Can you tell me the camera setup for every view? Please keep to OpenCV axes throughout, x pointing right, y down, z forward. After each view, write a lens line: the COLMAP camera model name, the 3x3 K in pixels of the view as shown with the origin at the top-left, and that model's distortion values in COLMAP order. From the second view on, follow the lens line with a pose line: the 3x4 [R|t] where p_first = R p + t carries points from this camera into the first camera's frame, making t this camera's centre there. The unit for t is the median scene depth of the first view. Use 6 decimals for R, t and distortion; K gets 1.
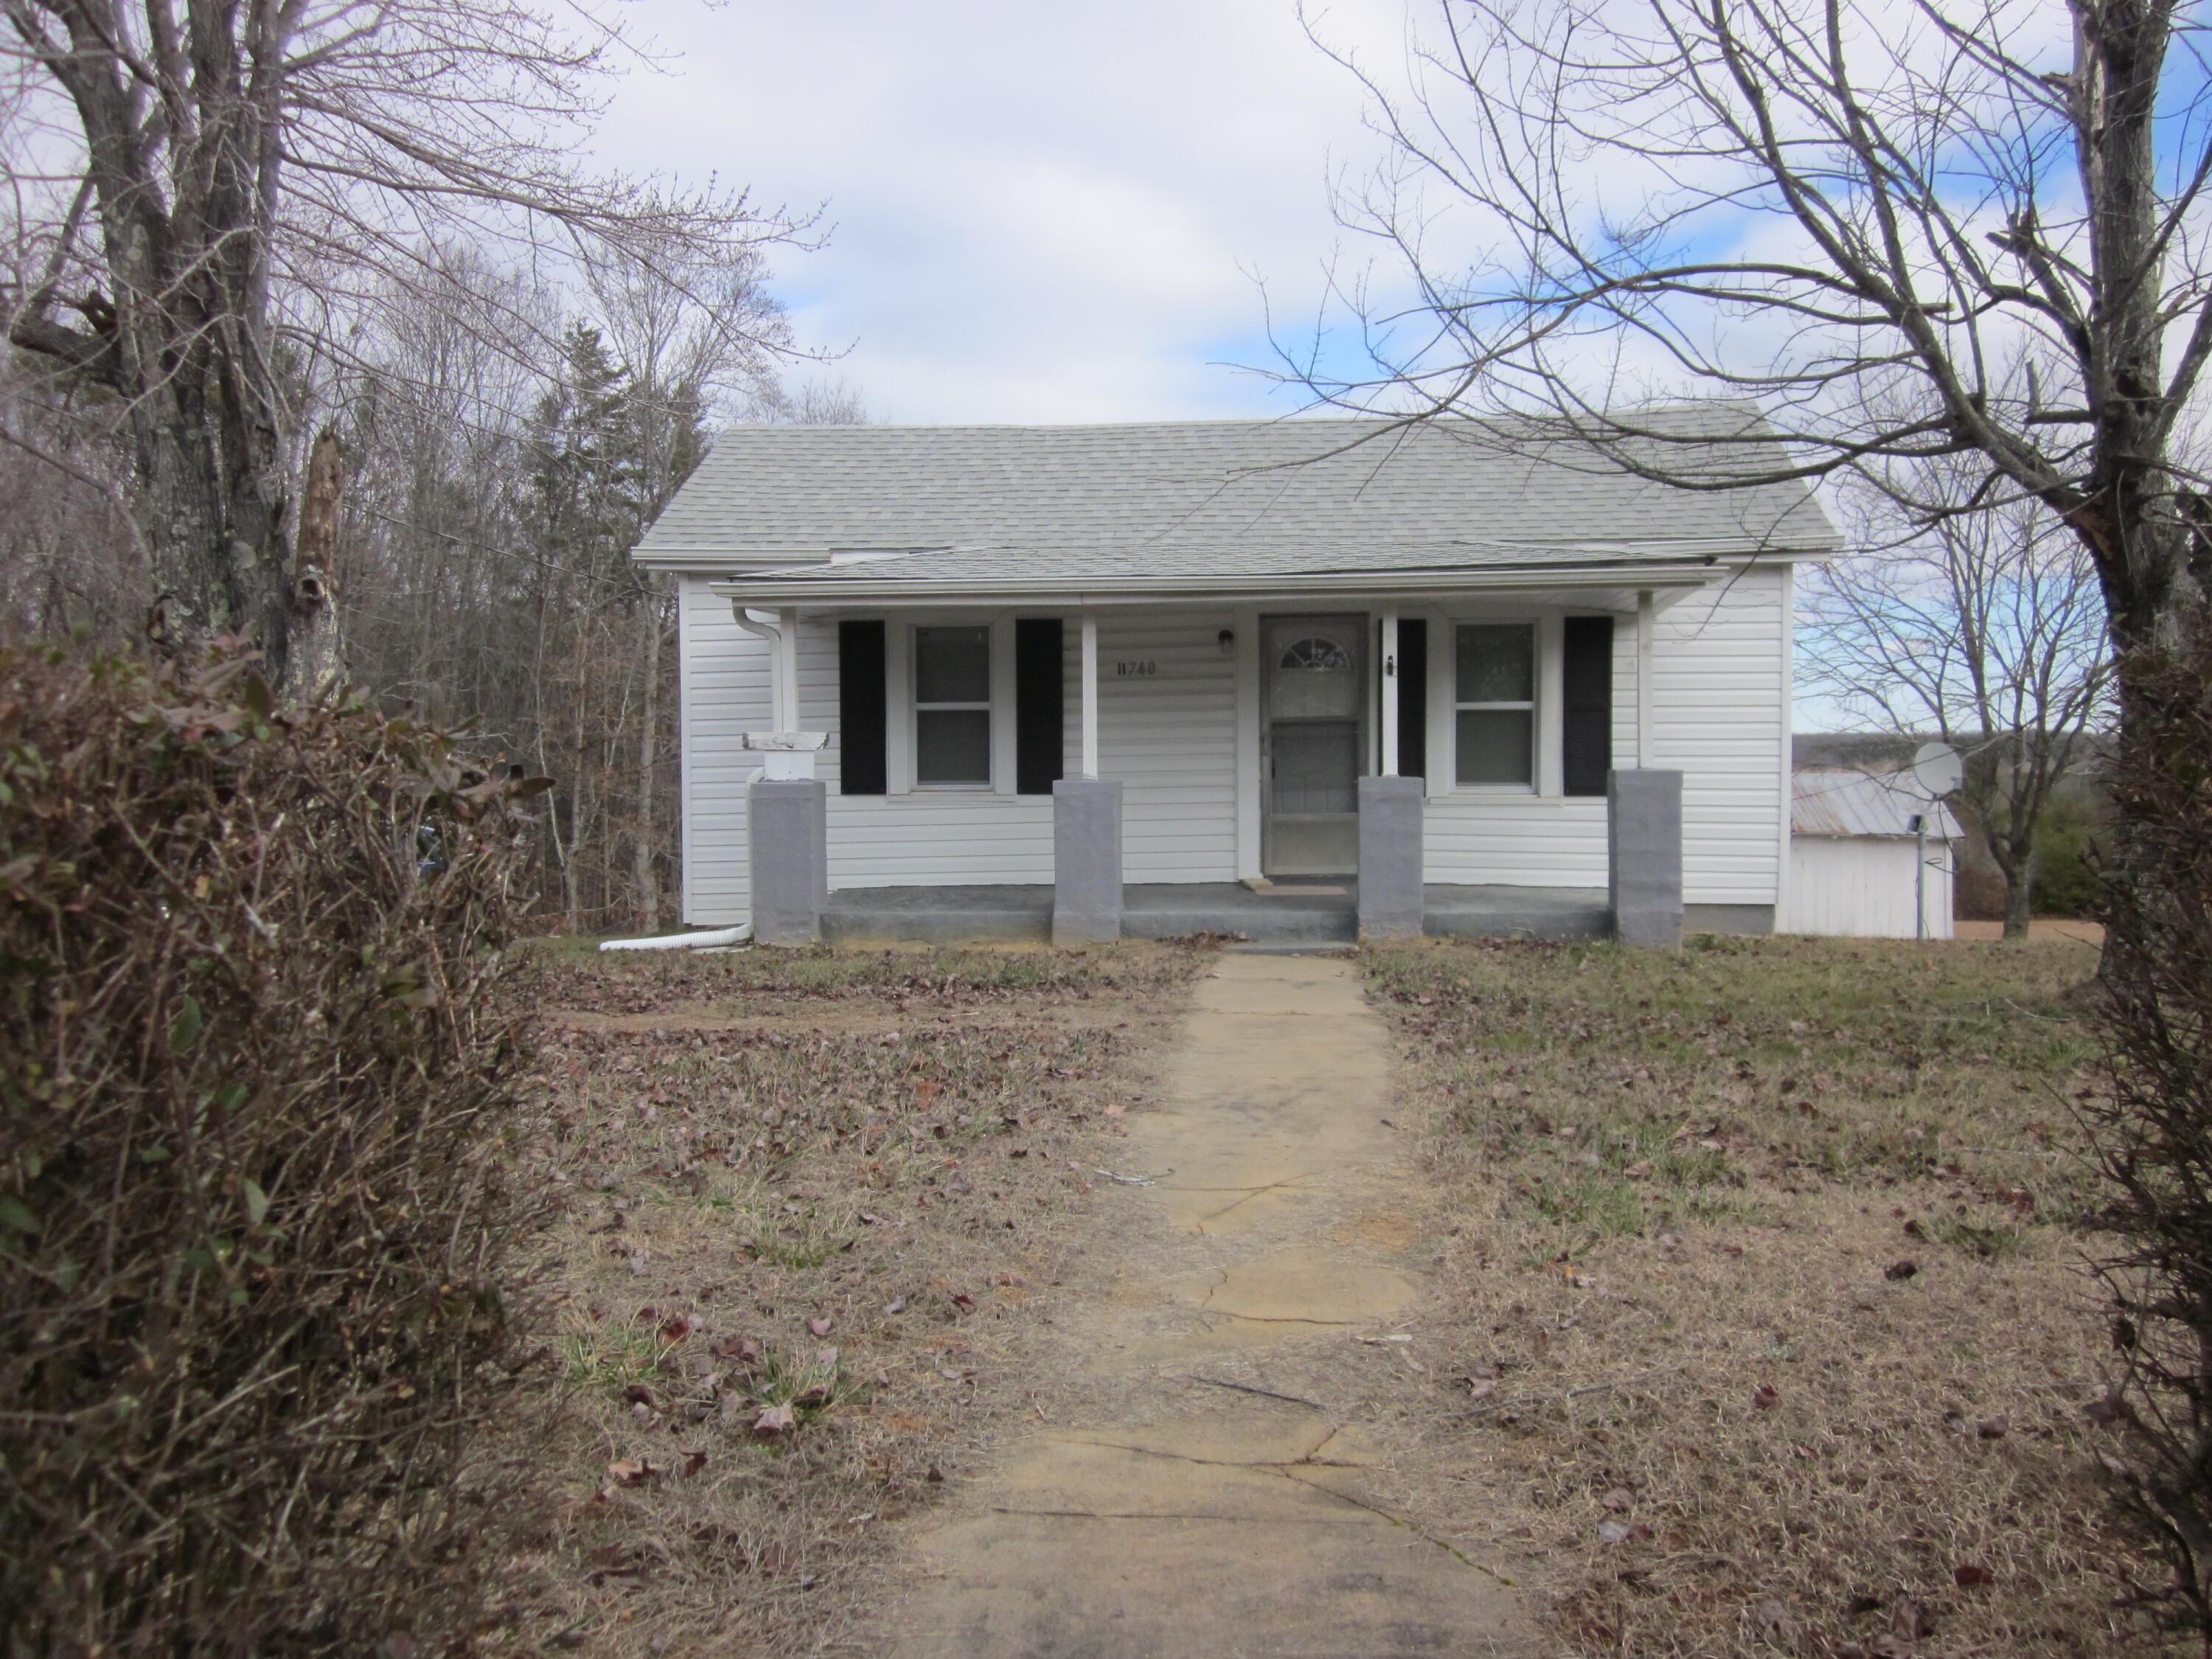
lens RADIAL K [[1878.0, 0, 1117.9], [0, 1878.0, 829.1], [0, 0, 1]] dist [-0.052704, 0.000691]
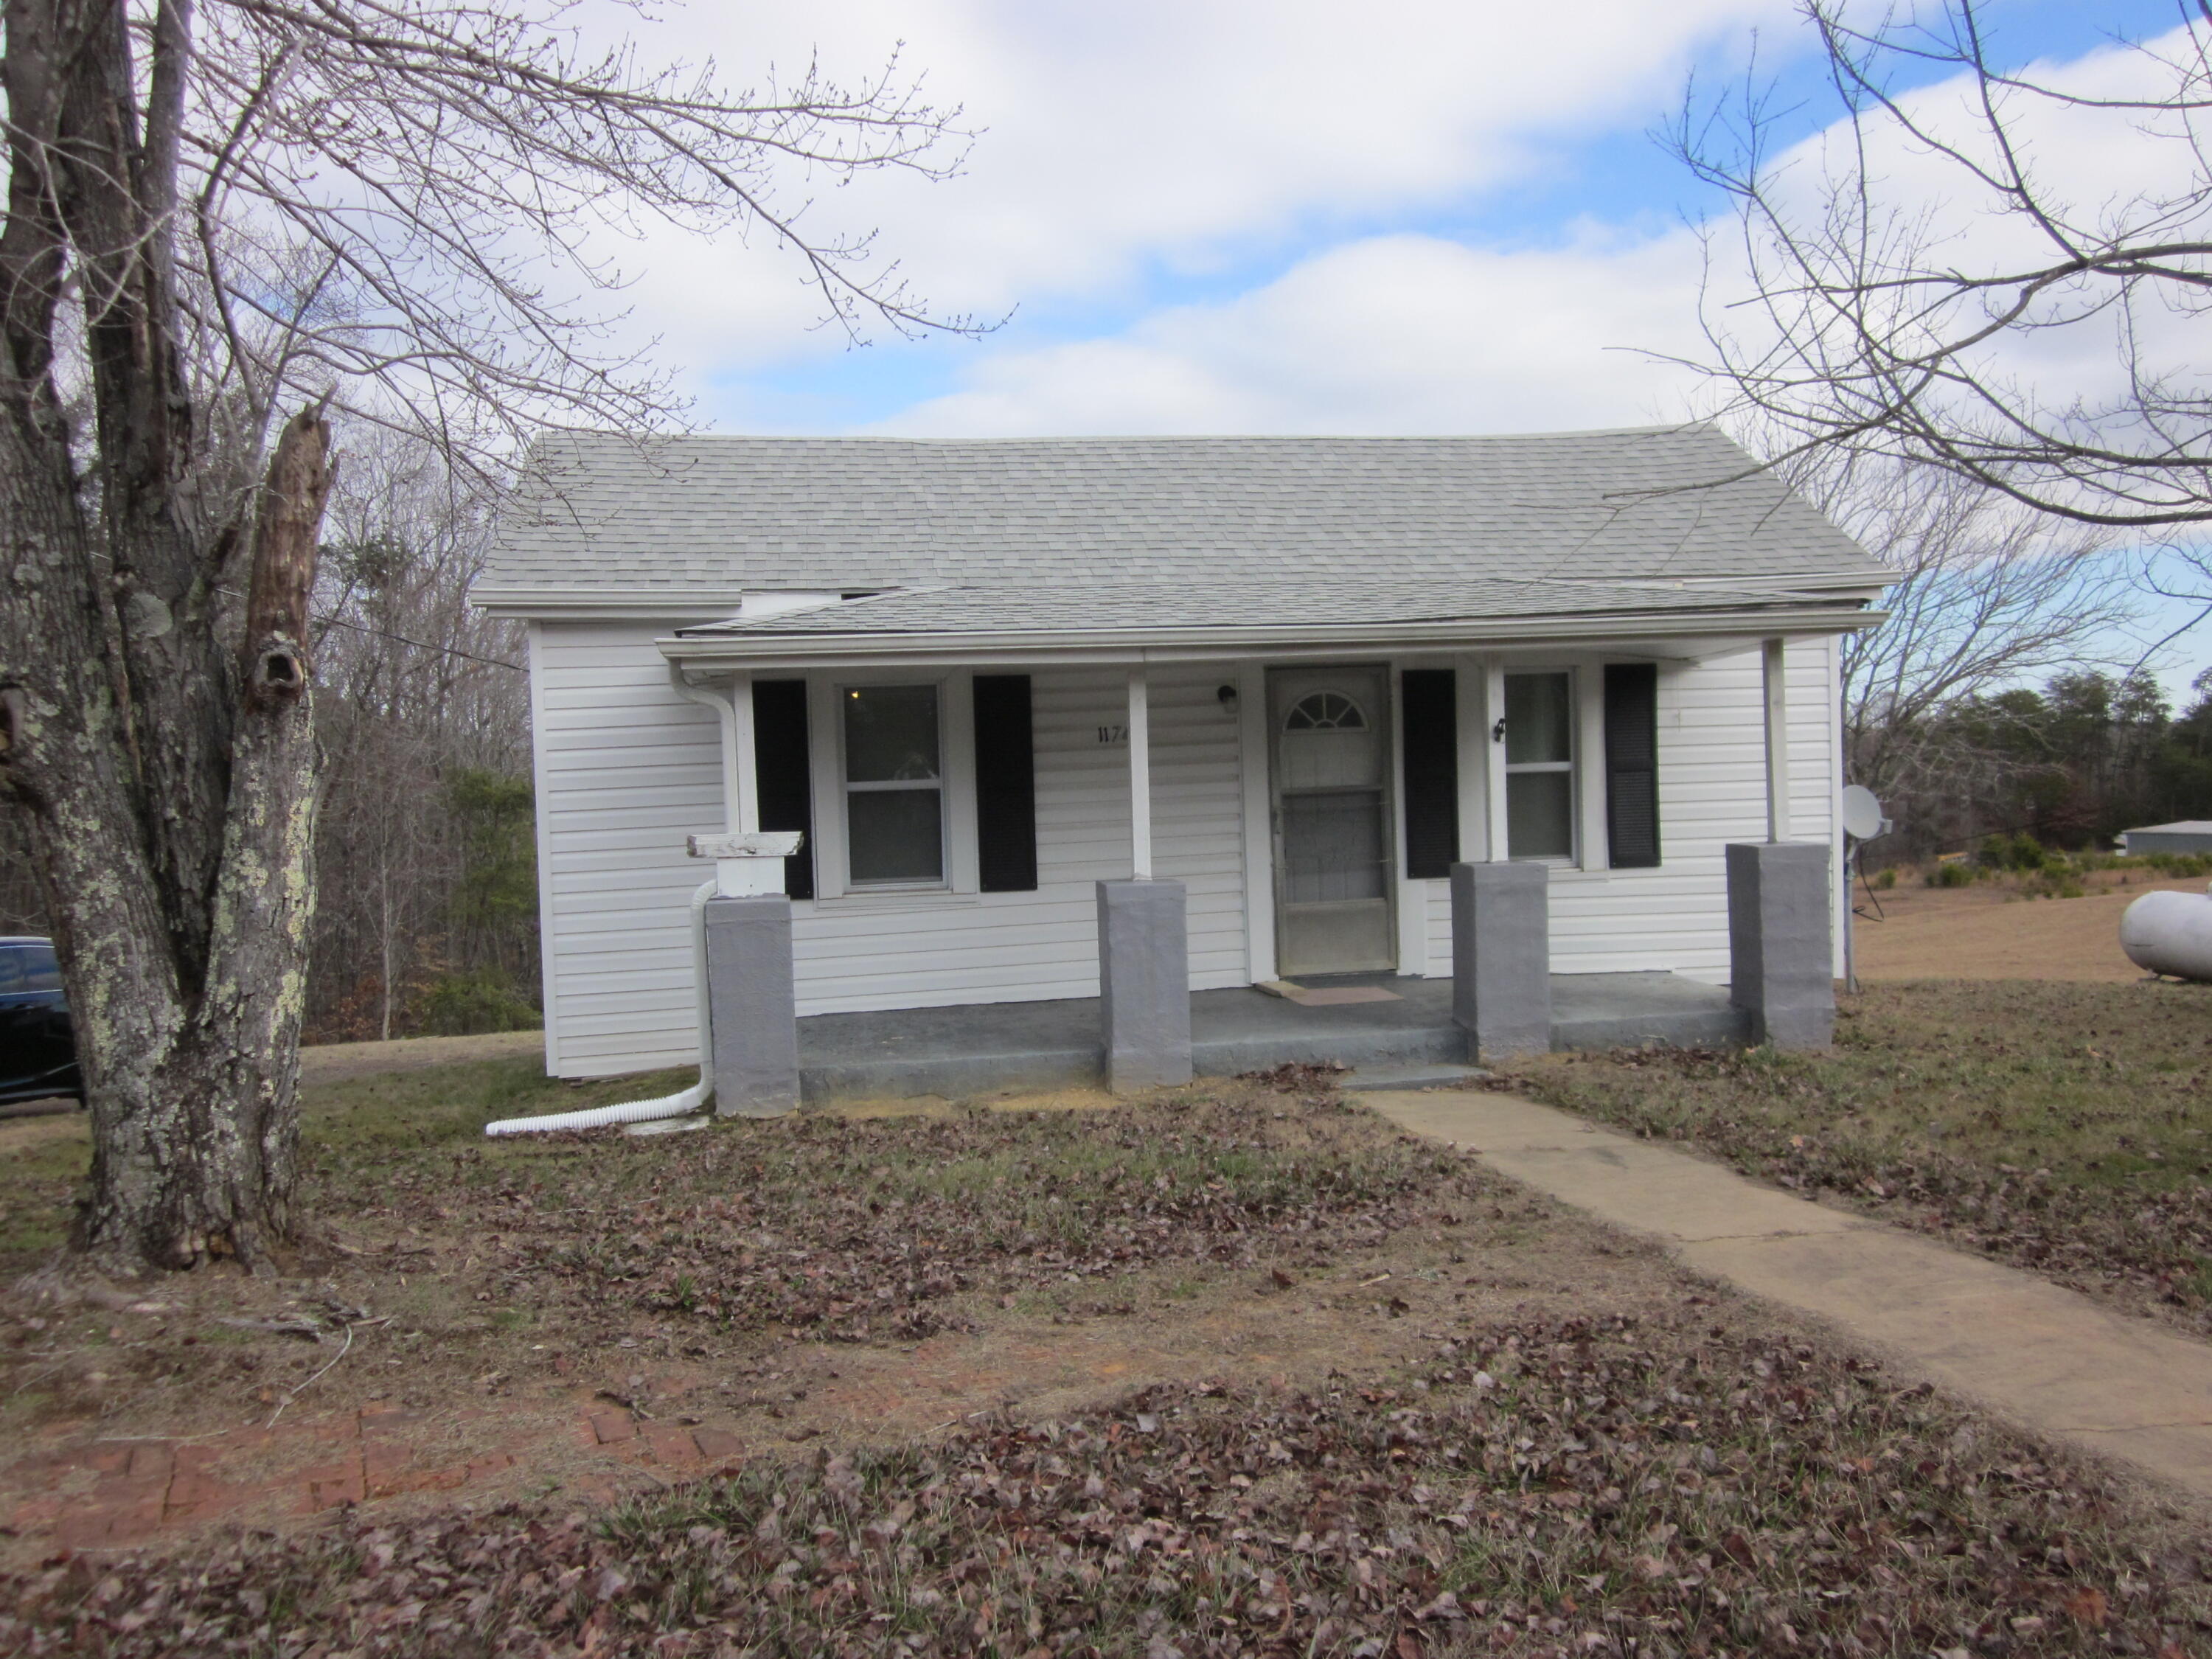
lens RADIAL K [[1878.0, 0, 1142.7], [0, 1878.0, 825.9], [0, 0, 1]] dist [-0.052704, 0.000691]
pose [[0.969587, -0.034159, 0.242350, -0.187405], [0.037969, 0.999218, -0.011068, -0.036657], [-0.241782, 0.019933, 0.970126, 0.205607]]
